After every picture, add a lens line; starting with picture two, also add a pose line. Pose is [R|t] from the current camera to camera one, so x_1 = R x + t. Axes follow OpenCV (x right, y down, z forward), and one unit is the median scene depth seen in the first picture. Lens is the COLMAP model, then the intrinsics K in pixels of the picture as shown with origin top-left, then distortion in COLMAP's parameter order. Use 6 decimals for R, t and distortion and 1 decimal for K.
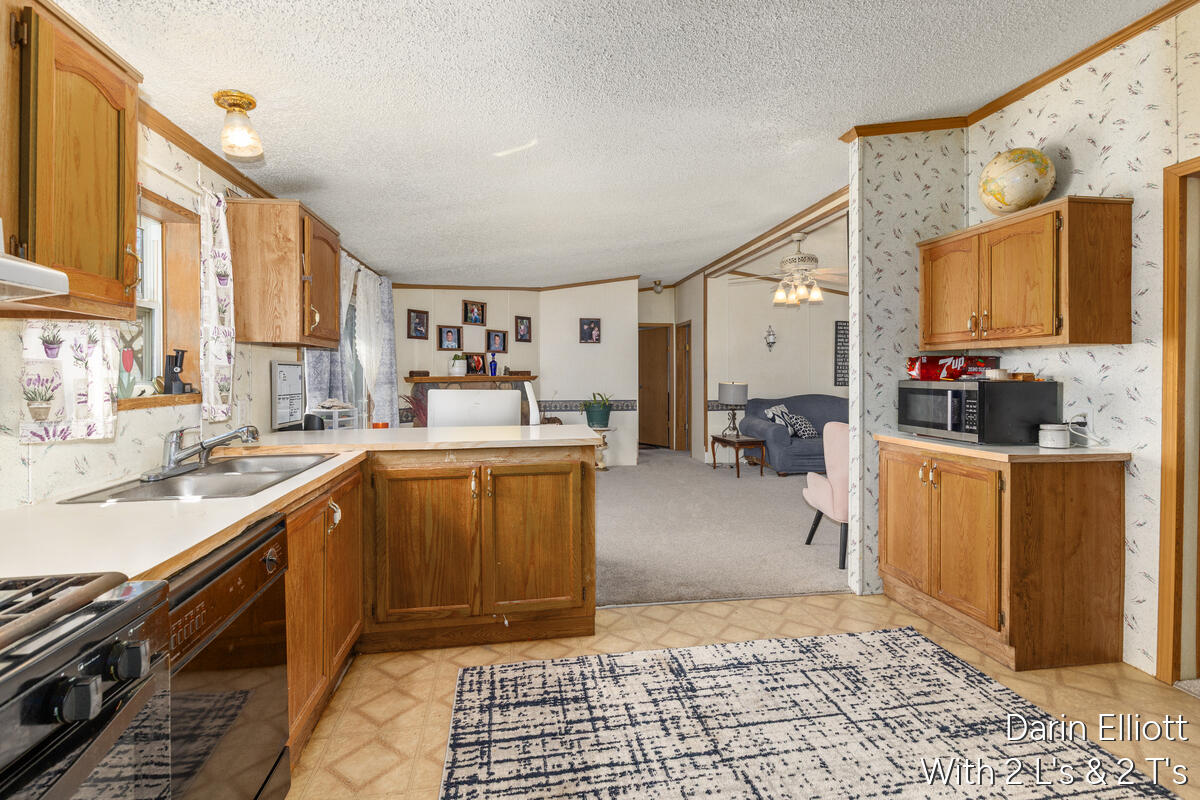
lens RADIAL K [[549.4, 0, 615.6], [0, 549.4, 375.2], [0, 0, 1]] dist [-0.002710, -0.001802]
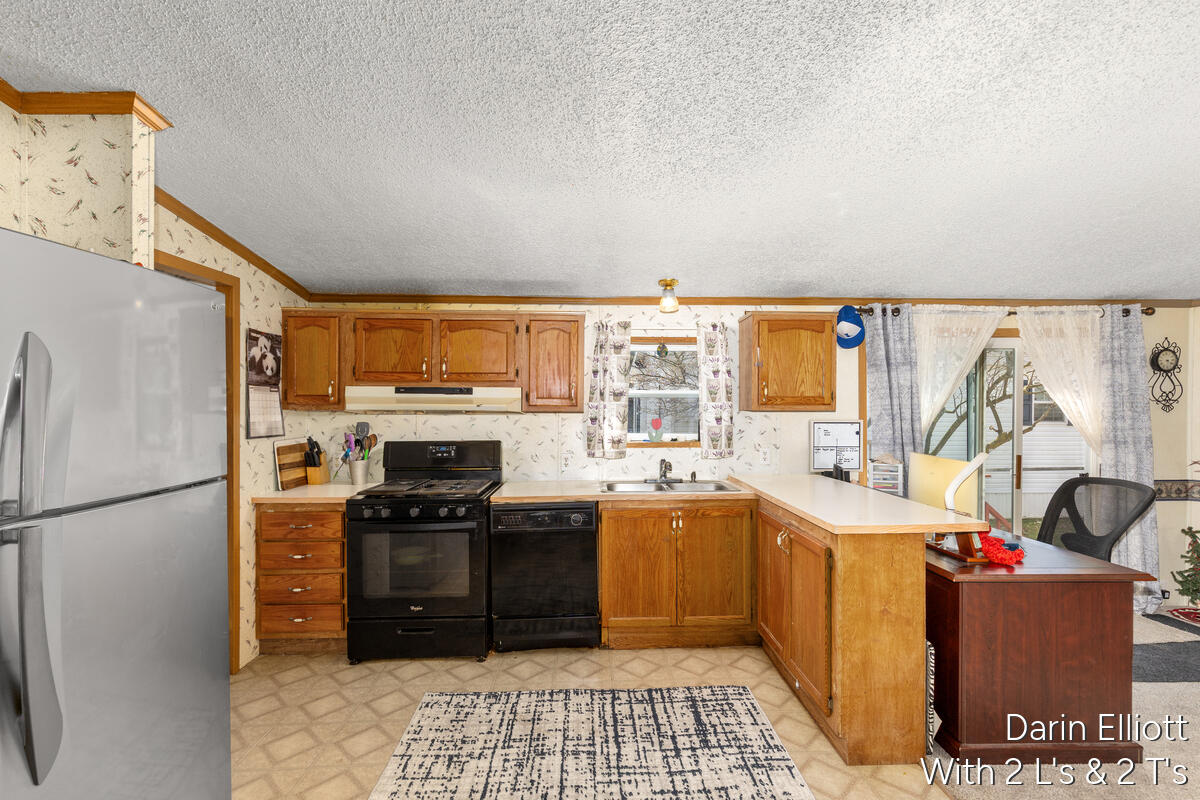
lens RADIAL K [[549.4, 0, 606.3], [0, 549.4, 405.7], [0, 0, 1]] dist [-0.002710, -0.001802]
pose [[-0.137872, 0.006732, -0.990427, 1.132884], [0.001127, 0.999977, 0.006640, -0.106782], [0.990449, -0.000201, -0.137876, 1.024419]]
